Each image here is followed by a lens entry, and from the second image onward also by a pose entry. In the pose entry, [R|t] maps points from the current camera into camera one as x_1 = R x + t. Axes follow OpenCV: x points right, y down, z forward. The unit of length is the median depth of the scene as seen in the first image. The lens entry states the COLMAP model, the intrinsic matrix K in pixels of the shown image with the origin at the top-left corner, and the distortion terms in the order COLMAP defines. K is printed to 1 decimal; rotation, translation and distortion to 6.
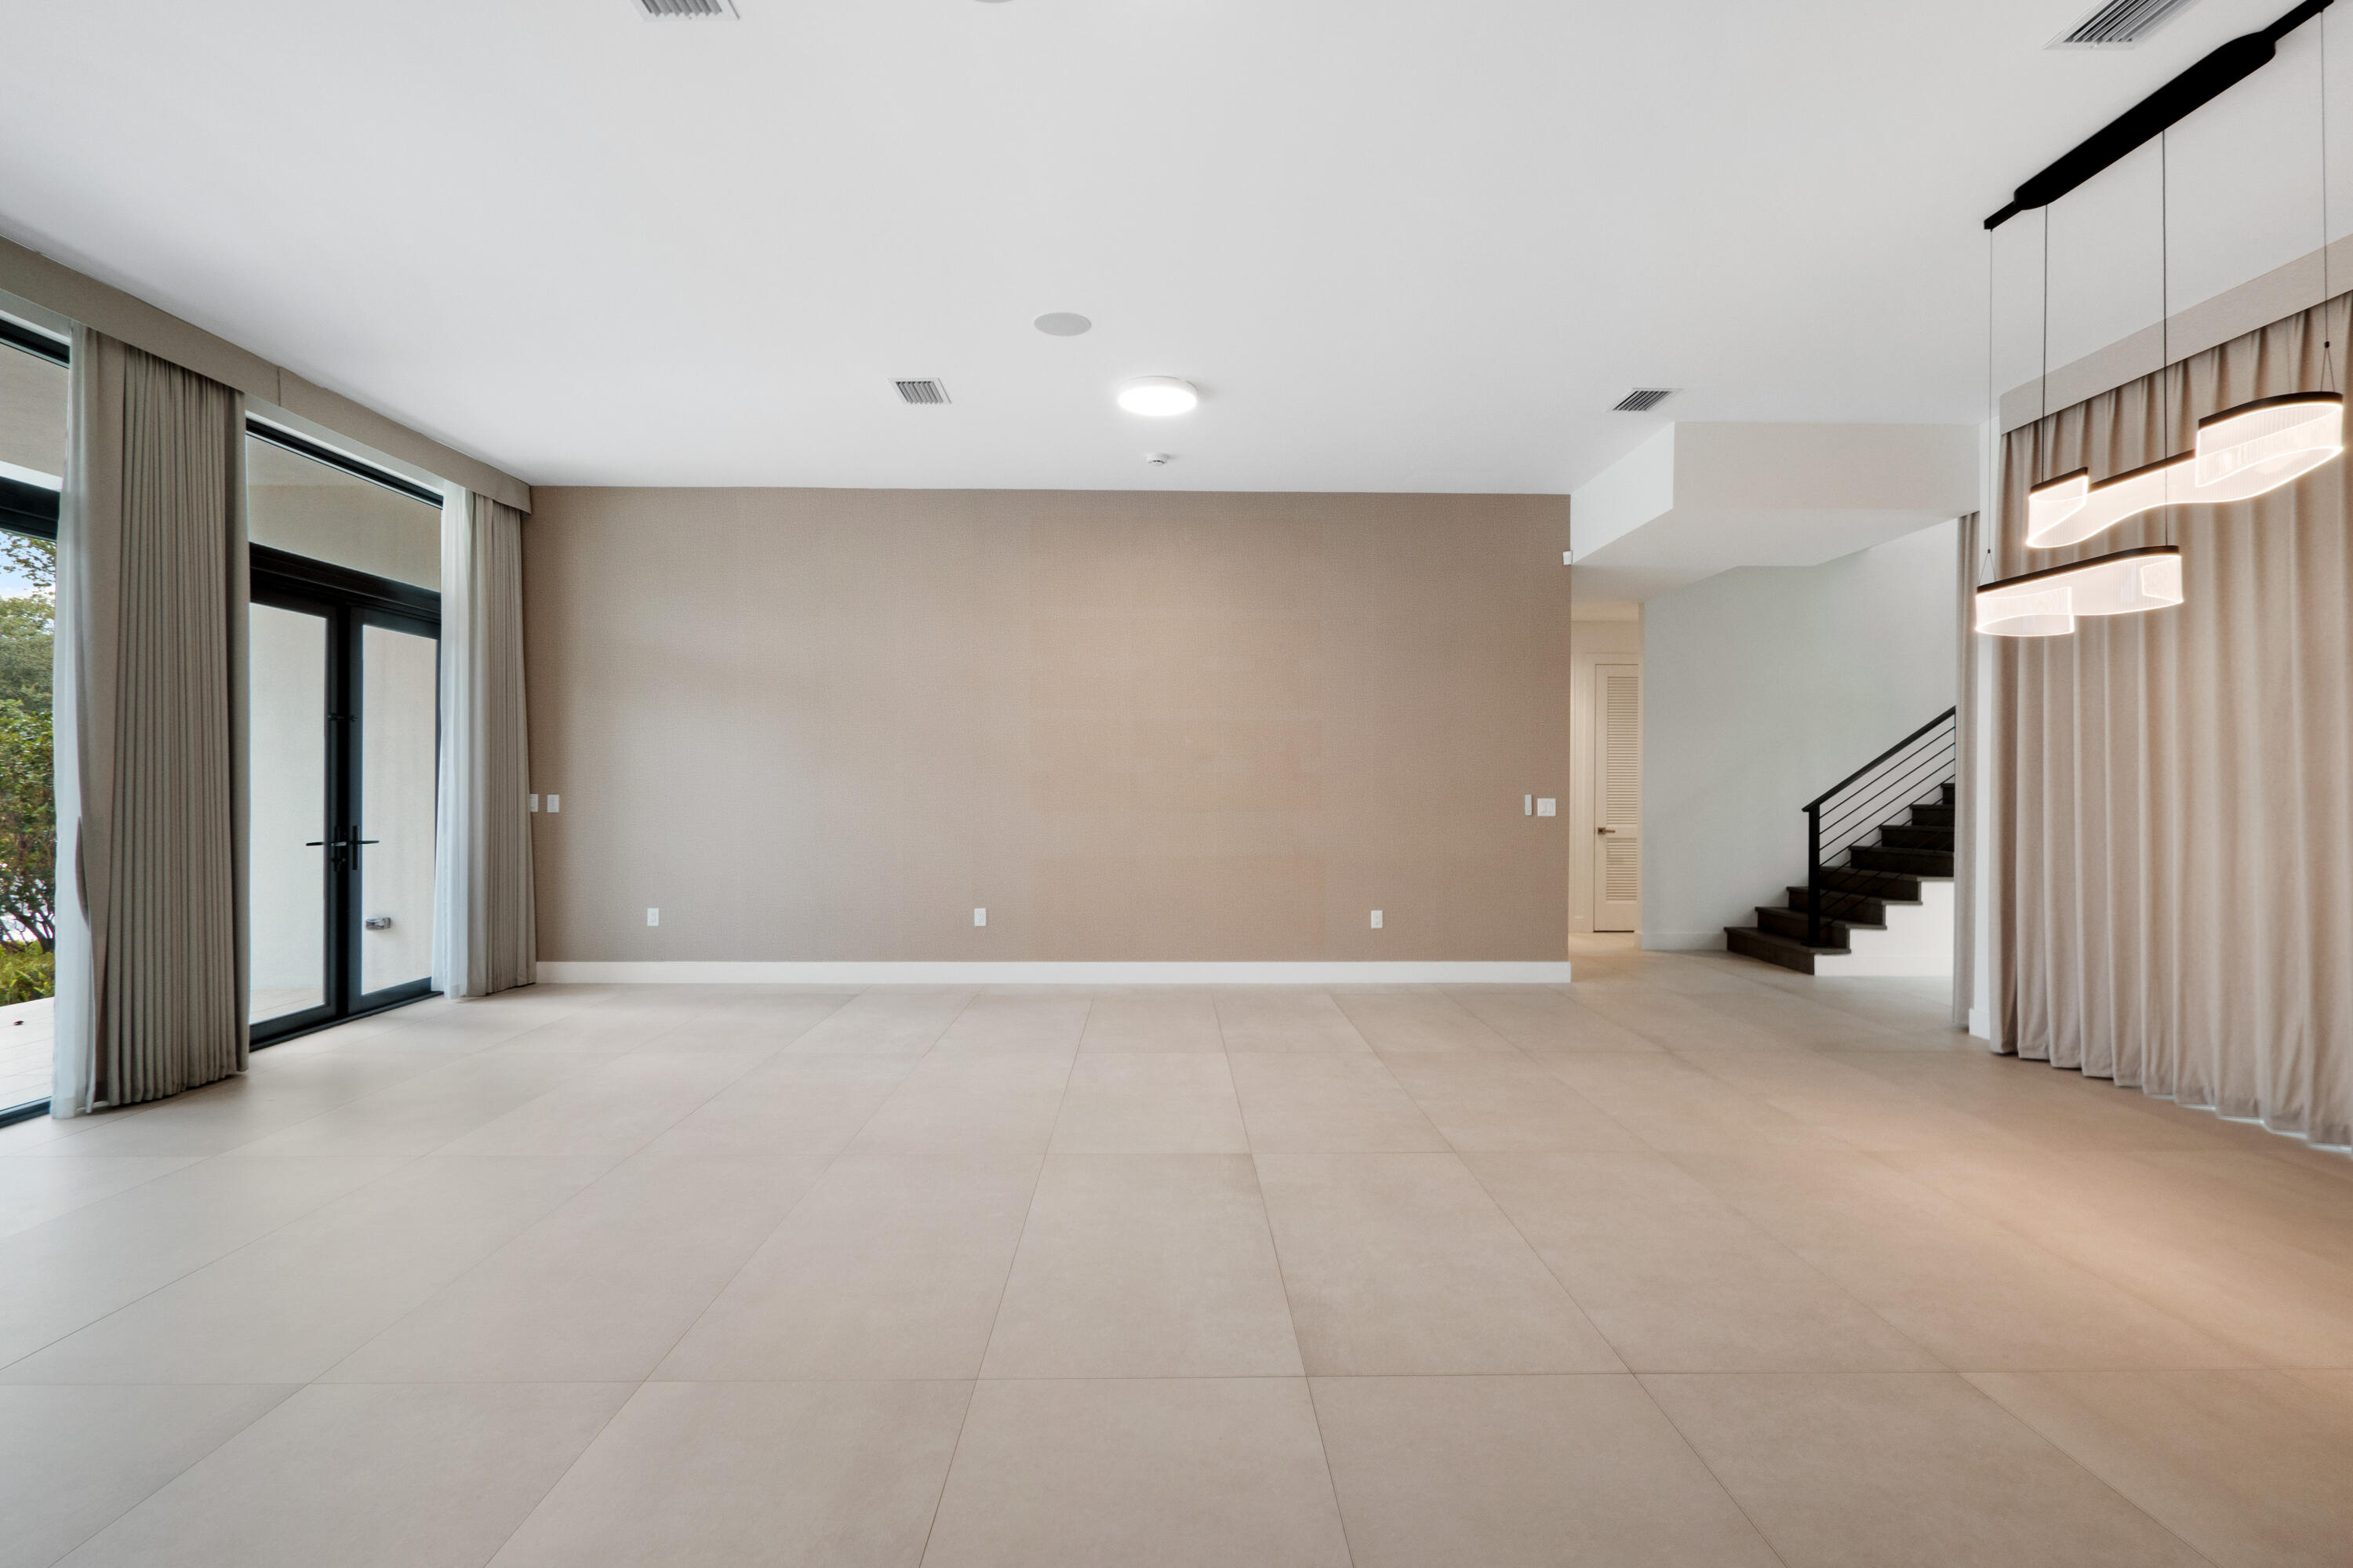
lens RADIAL K [[1100.1, 0, 1177.4], [0, 1100.1, 781.7], [0, 0, 1]] dist [-0.004372, 0.000036]
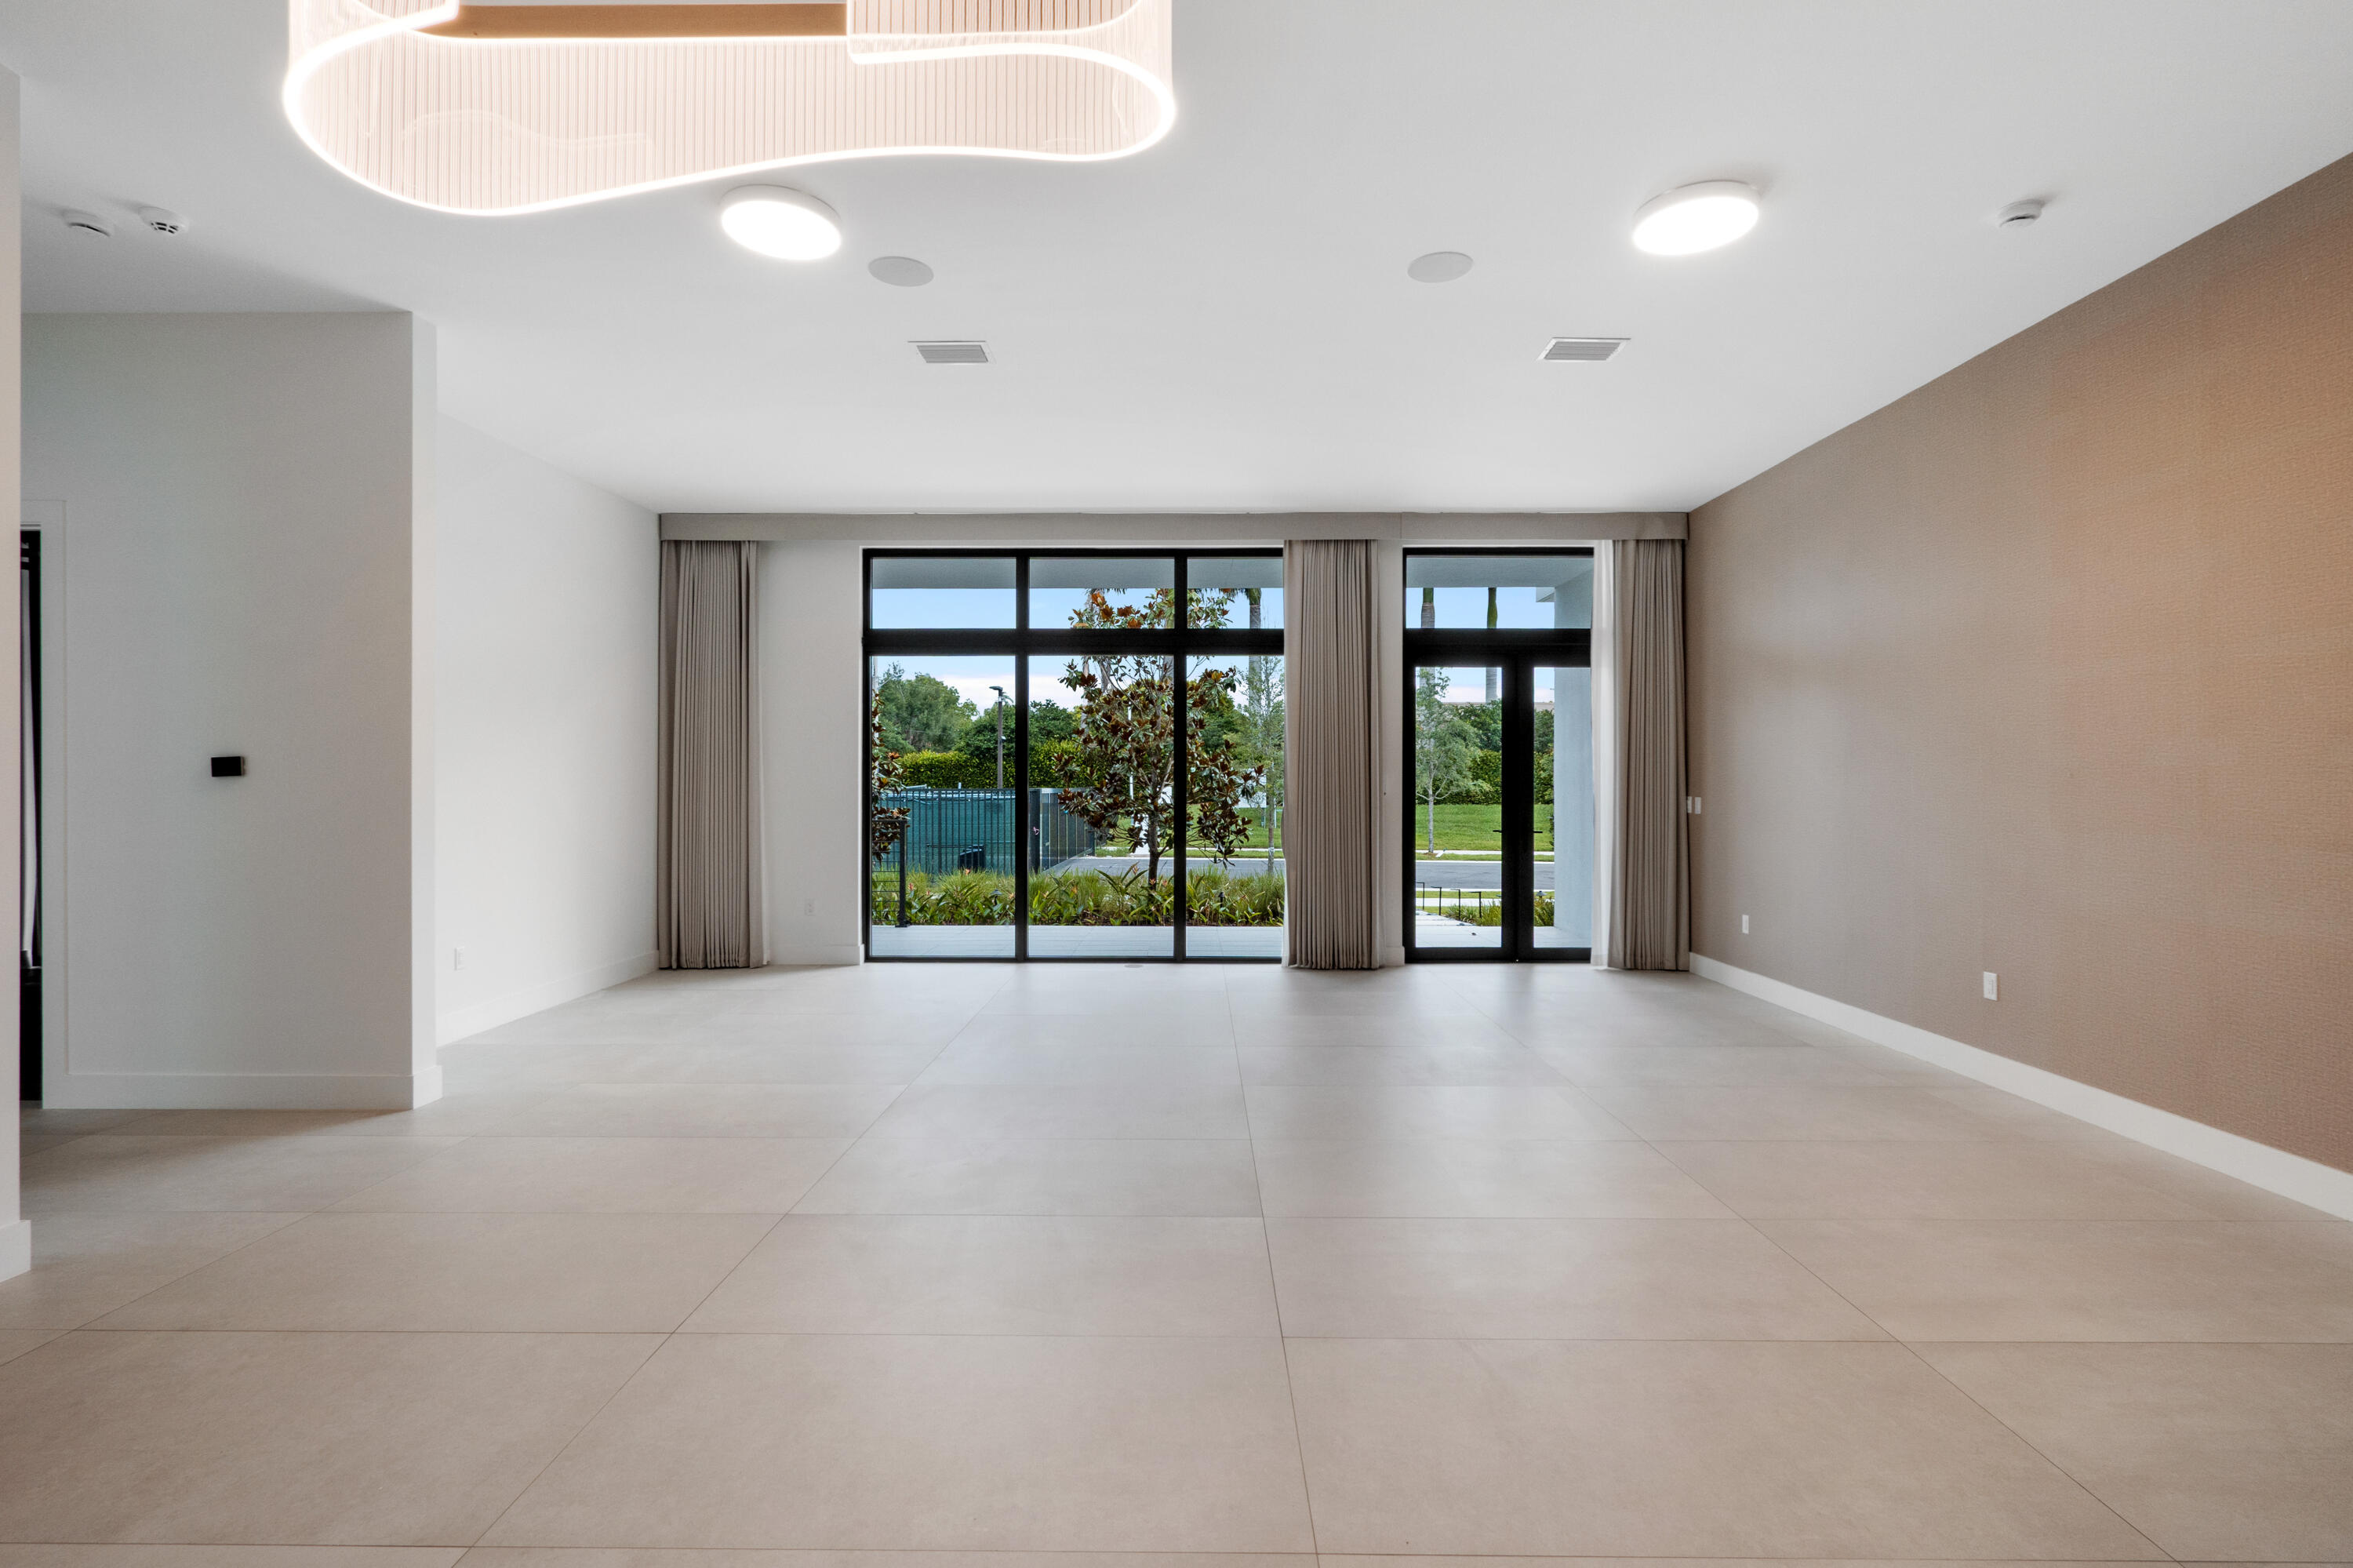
lens RADIAL K [[1115.3, 0, 1206.4], [0, 1115.3, 786.6], [0, 0, 1]] dist [-0.002216, 0.000240]
pose [[-0.022158, 0.000283, -0.999754, 0.604568], [0.002706, 0.999996, 0.000223, -0.000276], [0.999751, -0.002700, -0.022159, 0.628892]]
